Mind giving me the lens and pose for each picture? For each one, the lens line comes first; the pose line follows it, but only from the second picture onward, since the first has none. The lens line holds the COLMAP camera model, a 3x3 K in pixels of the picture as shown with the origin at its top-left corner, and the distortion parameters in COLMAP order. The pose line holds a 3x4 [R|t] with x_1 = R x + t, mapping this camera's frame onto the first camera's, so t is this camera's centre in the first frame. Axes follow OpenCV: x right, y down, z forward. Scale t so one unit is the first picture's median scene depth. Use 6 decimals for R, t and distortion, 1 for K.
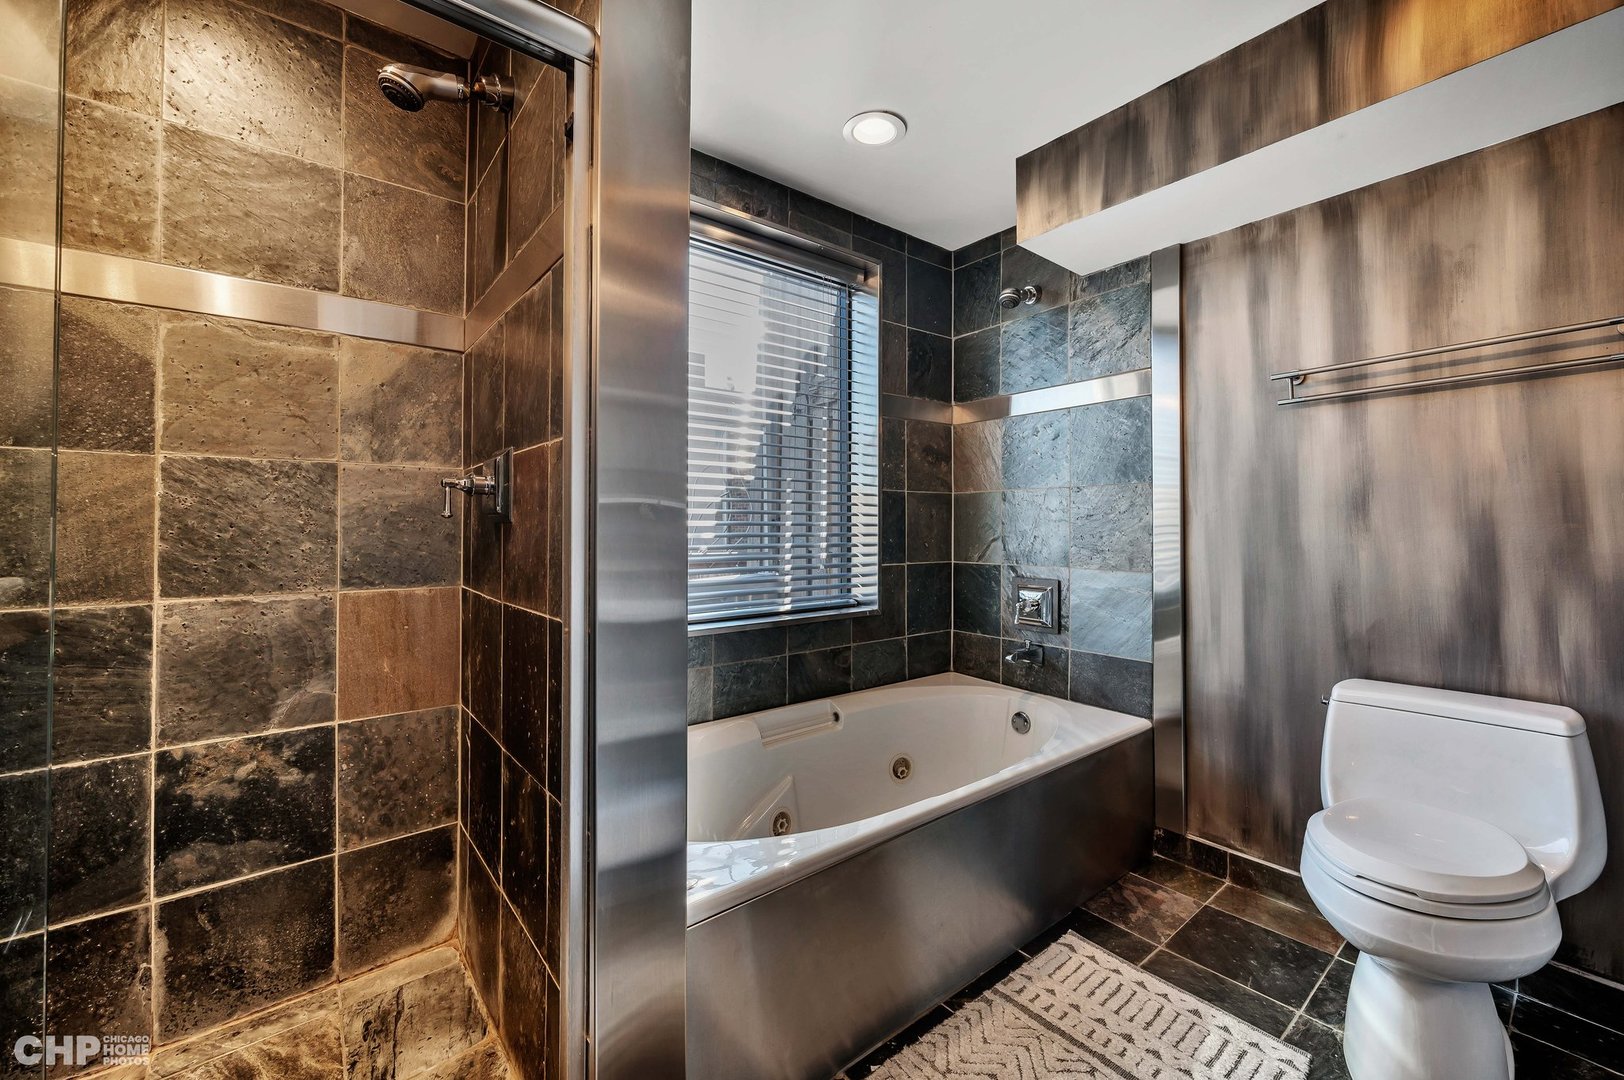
lens RADIAL K [[645.3, 0, 815.8], [0, 645.3, 528.4], [0, 0, 1]] dist [-0.002789, 0.000216]
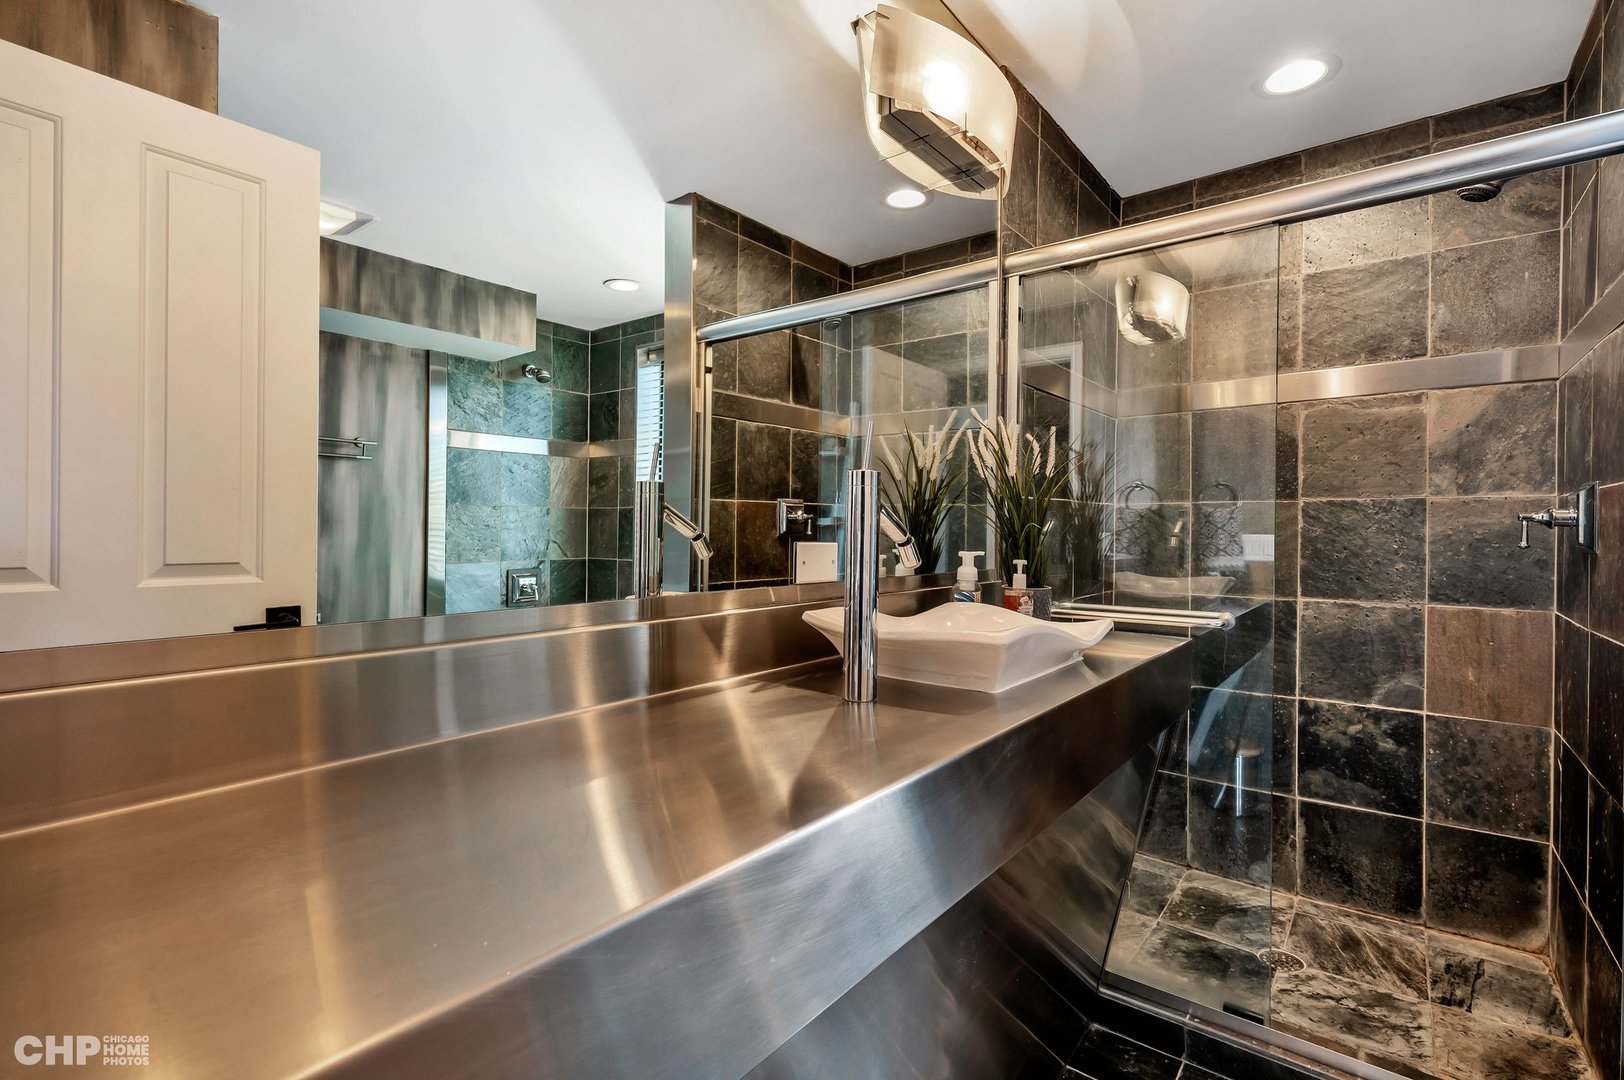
lens RADIAL K [[738.1, 0, 808.0], [0, 738.1, 525.3], [0, 0, 1]] dist [-0.002909, 0.001206]
pose [[0.217077, -0.005027, -0.976142, 0.365371], [-0.005514, 0.999964, -0.006376, -0.036412], [0.976139, 0.006766, 0.217041, -0.443287]]
